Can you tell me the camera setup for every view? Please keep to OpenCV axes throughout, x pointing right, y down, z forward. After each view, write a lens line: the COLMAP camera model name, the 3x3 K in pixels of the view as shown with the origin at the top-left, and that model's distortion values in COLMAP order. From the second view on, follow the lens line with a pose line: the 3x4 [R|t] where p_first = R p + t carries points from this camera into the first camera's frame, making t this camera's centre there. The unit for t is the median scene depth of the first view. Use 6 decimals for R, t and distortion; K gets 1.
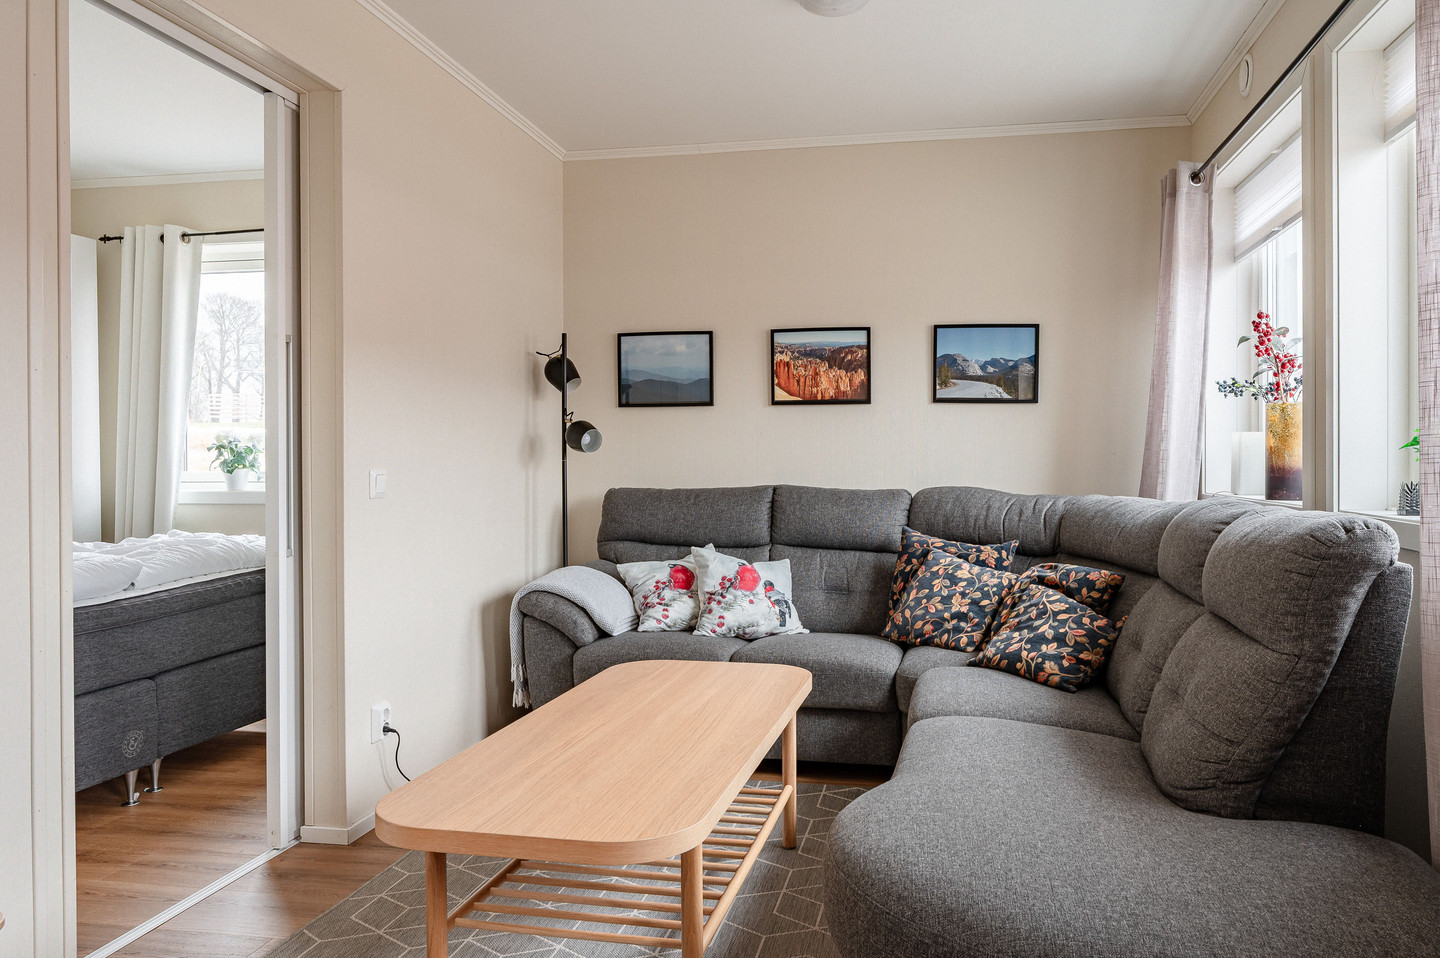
lens RADIAL K [[996.0, 0, 774.6], [0, 996.0, 463.1], [0, 0, 1]] dist [-0.002452, -0.001560]
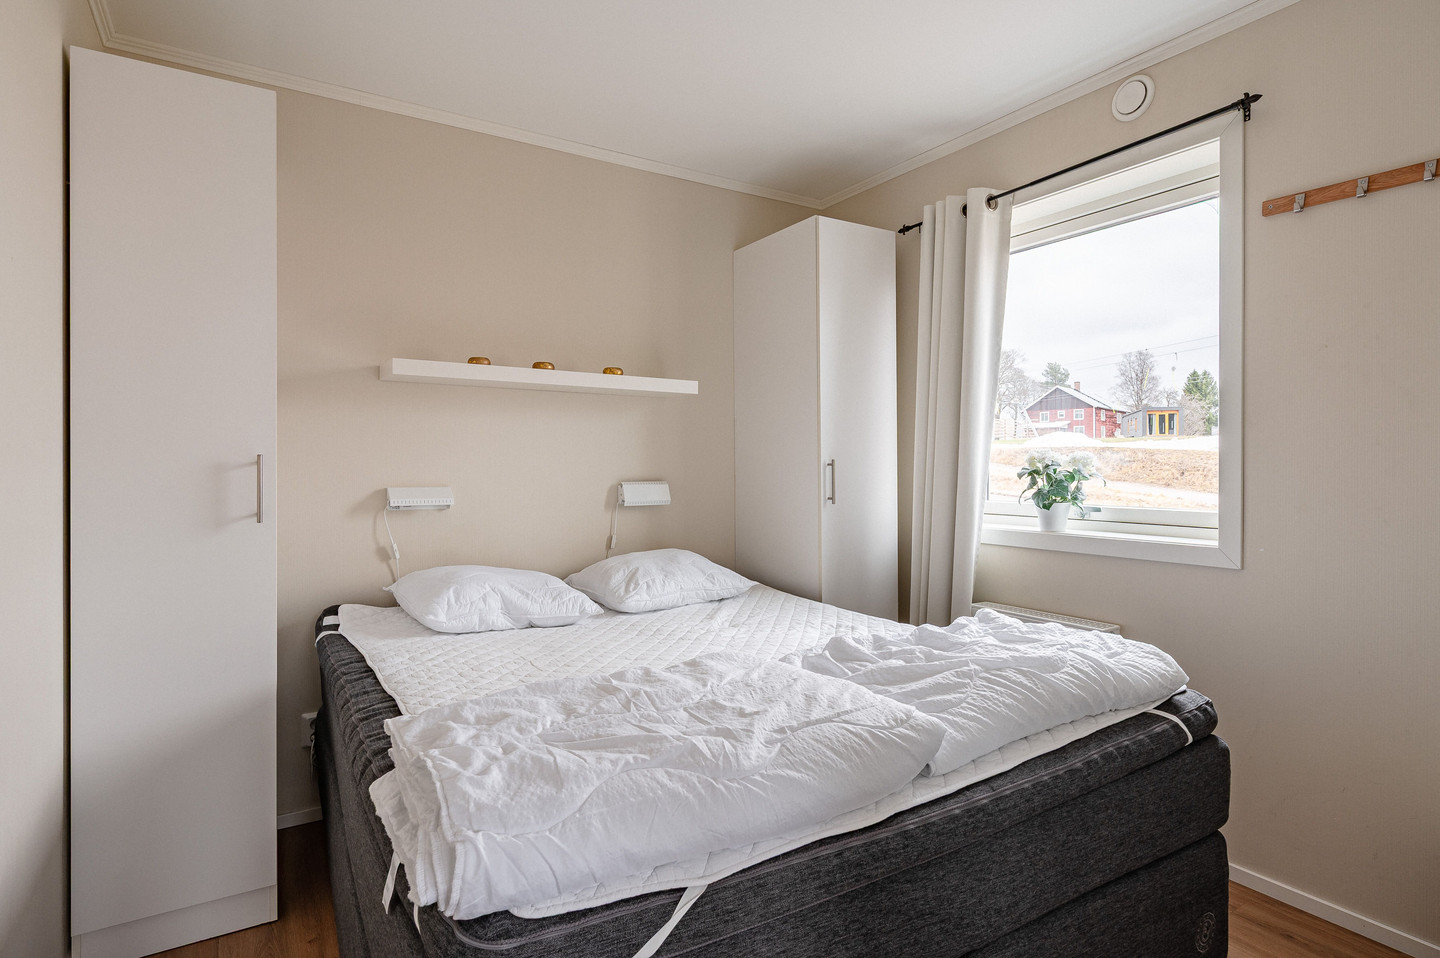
lens RADIAL K [[773.9, 0, 720.0], [0, 773.9, 479.0], [0, 0, 1]] dist [-0.001808, -0.000196]
pose [[0.667208, 0.012200, -0.744772, -0.282655], [-0.003382, 0.999905, 0.013350, -0.018285], [0.744864, -0.006388, 0.667186, 0.439806]]
